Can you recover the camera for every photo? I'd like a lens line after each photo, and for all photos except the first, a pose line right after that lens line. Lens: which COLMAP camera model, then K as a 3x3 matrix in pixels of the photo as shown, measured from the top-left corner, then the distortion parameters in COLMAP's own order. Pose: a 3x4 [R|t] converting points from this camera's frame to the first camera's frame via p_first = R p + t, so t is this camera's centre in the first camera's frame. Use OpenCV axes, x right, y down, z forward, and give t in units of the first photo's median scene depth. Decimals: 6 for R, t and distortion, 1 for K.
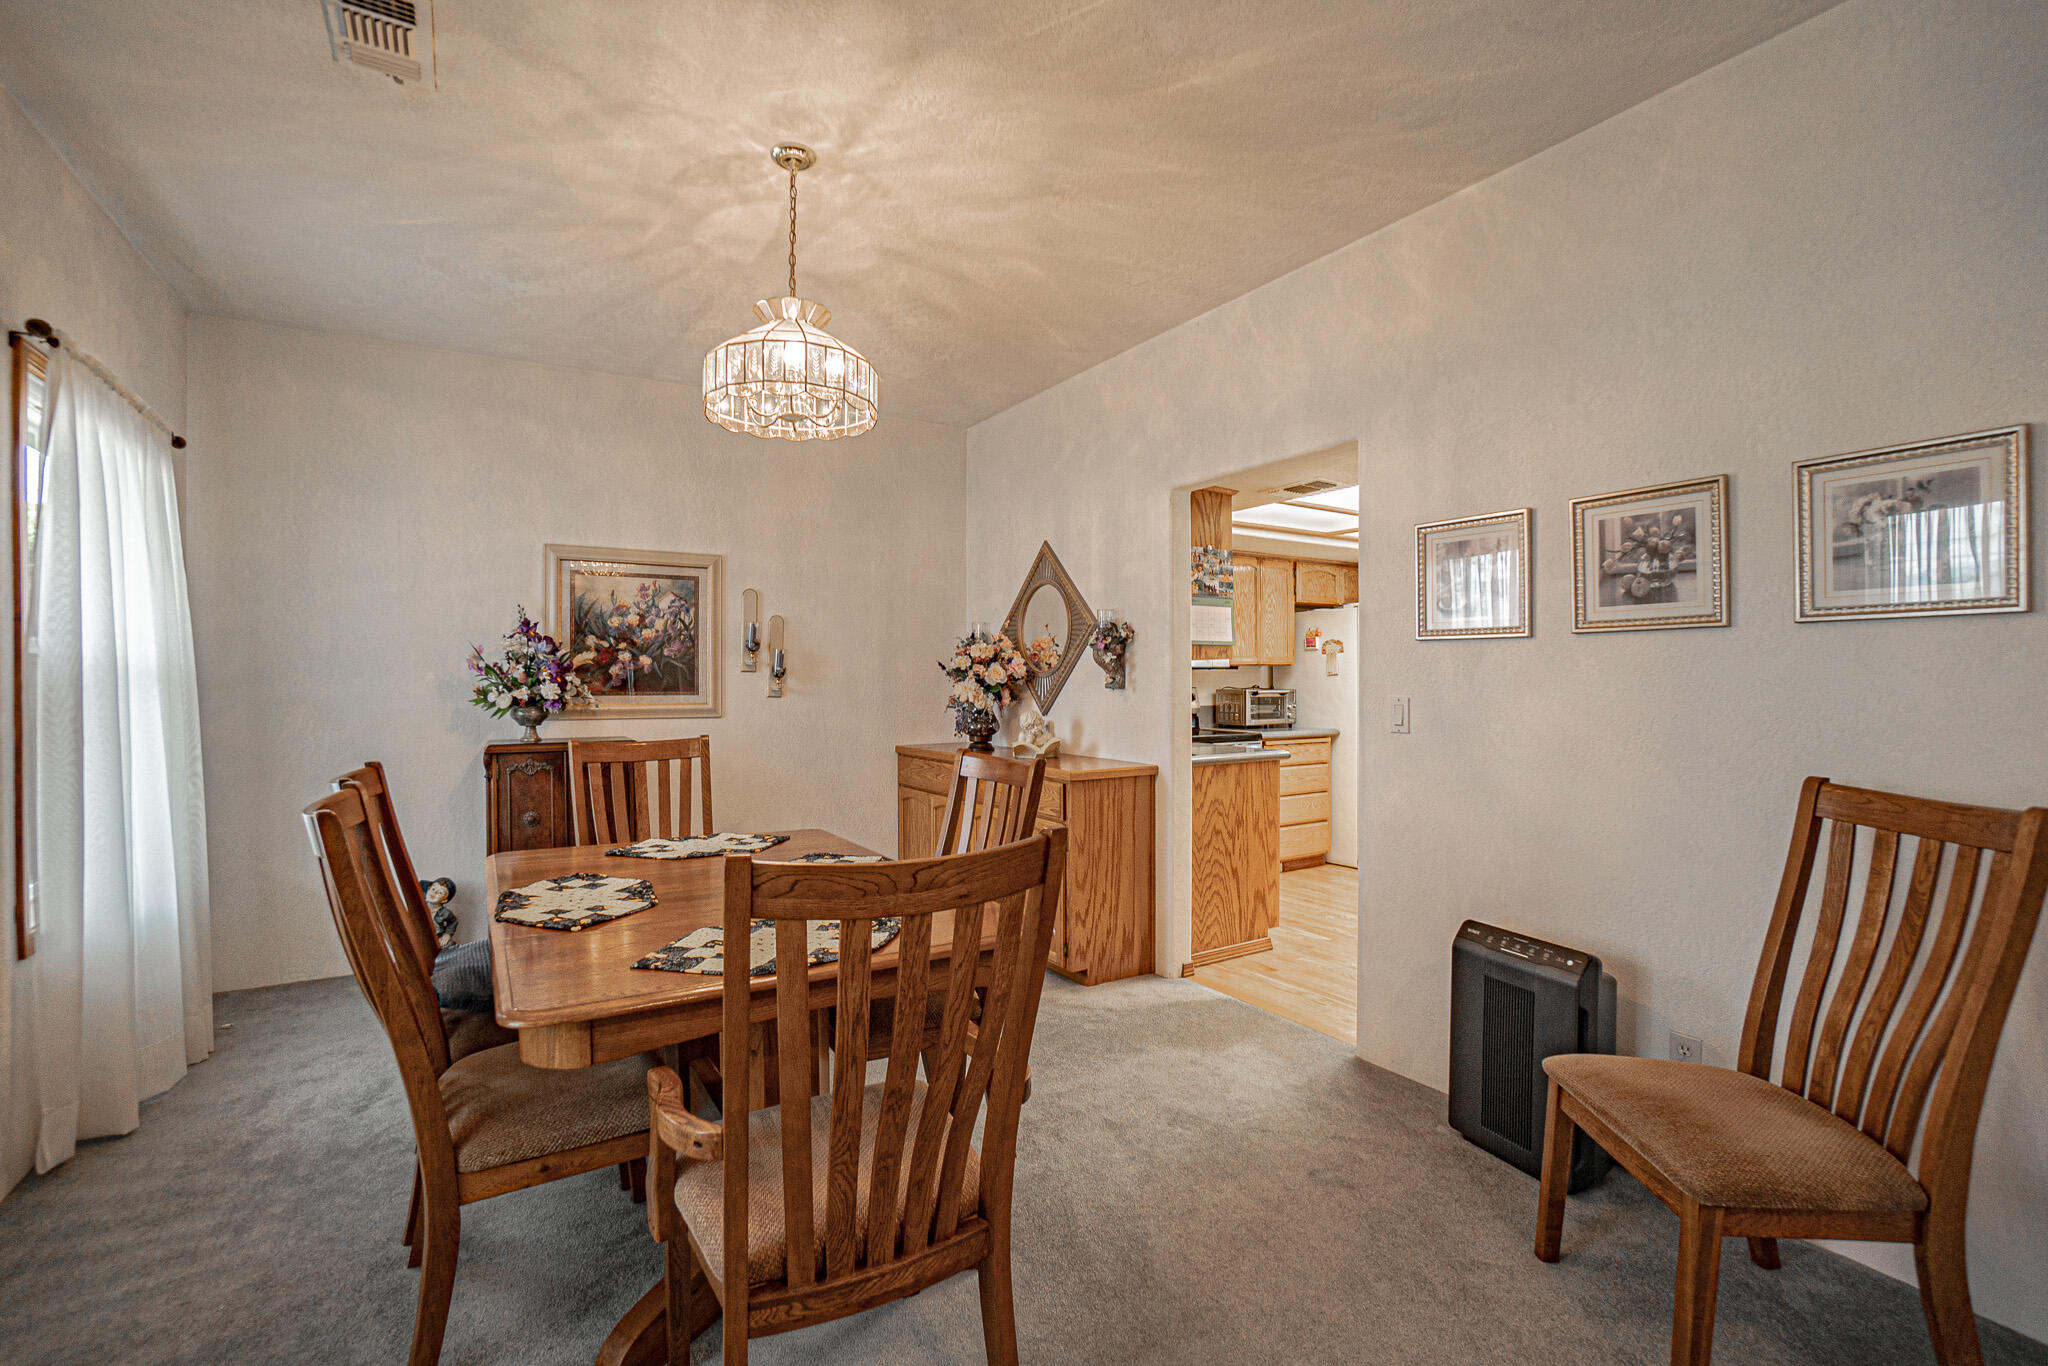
lens RADIAL K [[915.4, 0, 1024.1], [0, 915.4, 689.7], [0, 0, 1]] dist [-0.039115, -0.000372]
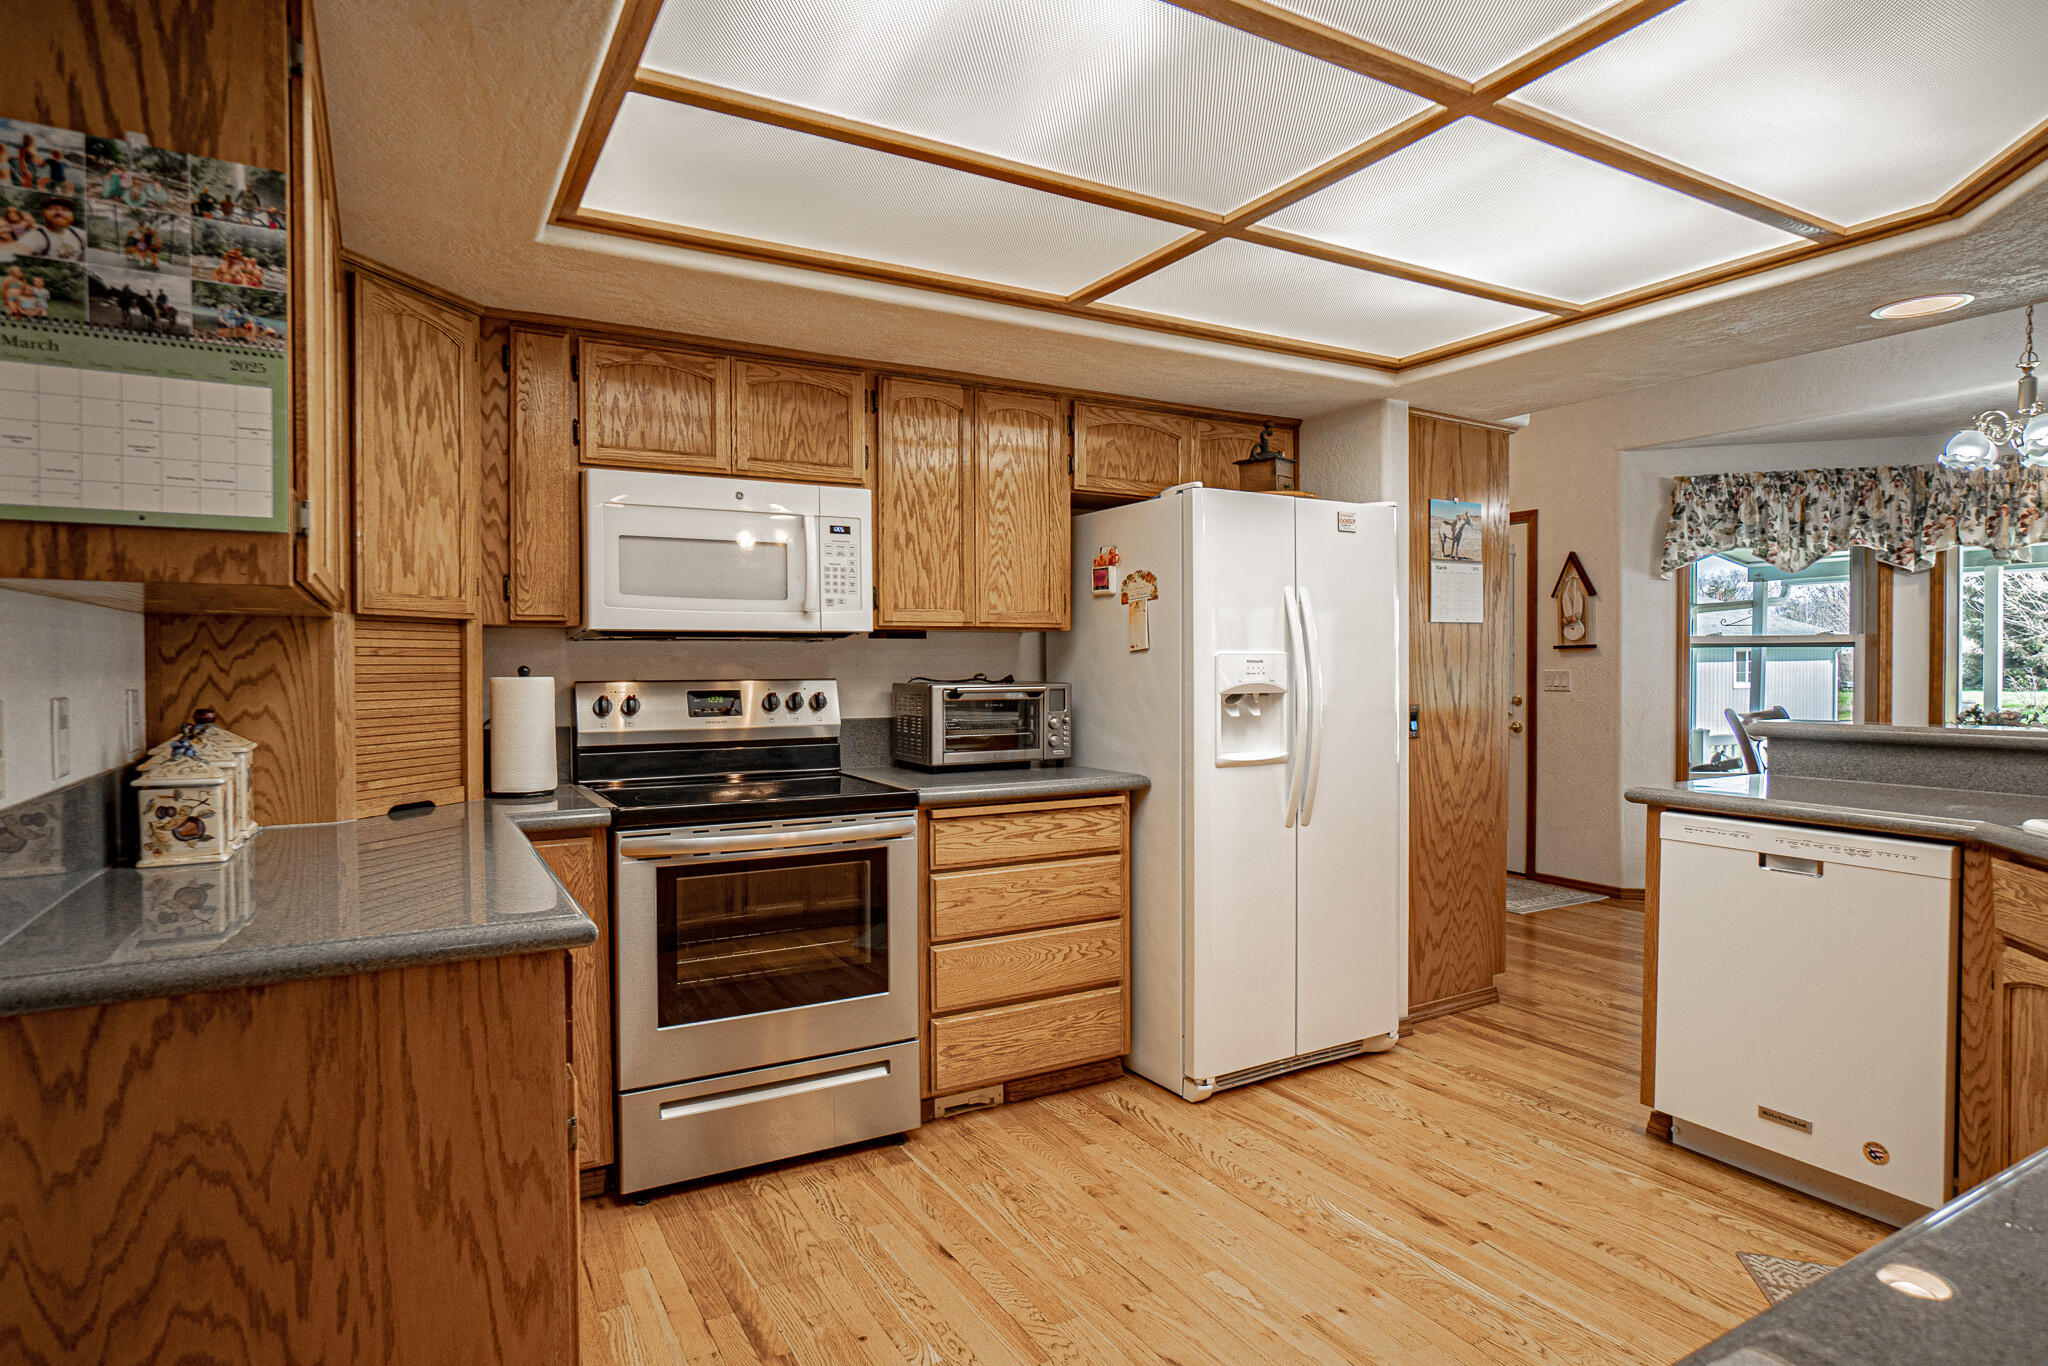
lens RADIAL K [[1073.1, 0, 1020.3], [0, 1073.1, 674.5], [0, 0, 1]] dist [-0.028014, -0.000265]
pose [[0.998514, 0.006125, -0.054142, 0.308167], [-0.005926, 0.999975, 0.003822, -0.006700], [0.054164, -0.003496, 0.998526, 0.477963]]
